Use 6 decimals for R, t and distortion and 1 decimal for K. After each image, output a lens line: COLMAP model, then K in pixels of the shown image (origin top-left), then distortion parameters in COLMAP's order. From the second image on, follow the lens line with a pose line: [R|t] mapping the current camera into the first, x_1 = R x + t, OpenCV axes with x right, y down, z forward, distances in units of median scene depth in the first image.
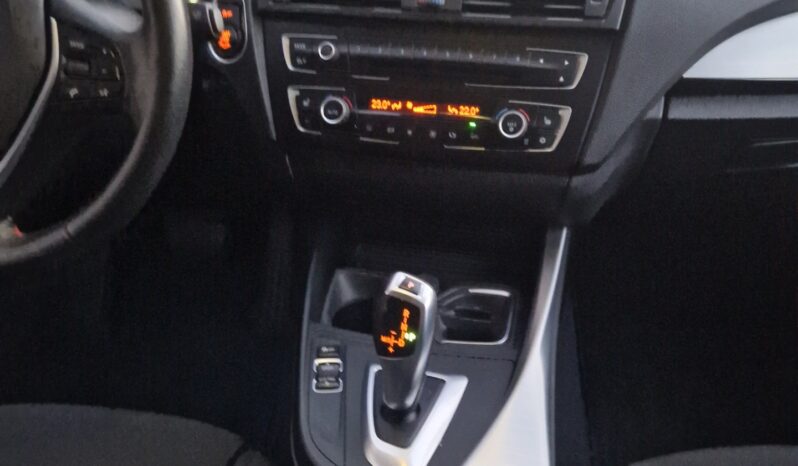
lens RADIAL K [[709.3, 0, 414.4], [0, 709.3, 235.3], [0, 0, 1]] dist [0.110723, -0.186314]
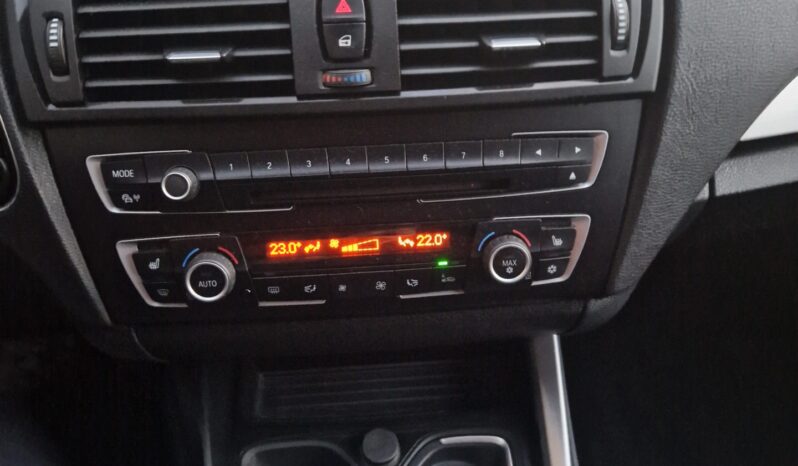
lens RADIAL K [[709.3, 0, 414.4], [0, 709.3, 235.3], [0, 0, 1]] dist [0.110723, -0.186314]
pose [[0.964450, -0.180652, 0.192877, -0.057664], [0.148184, 0.974010, 0.171305, -0.288324], [-0.218811, -0.136634, 0.966154, 0.404555]]
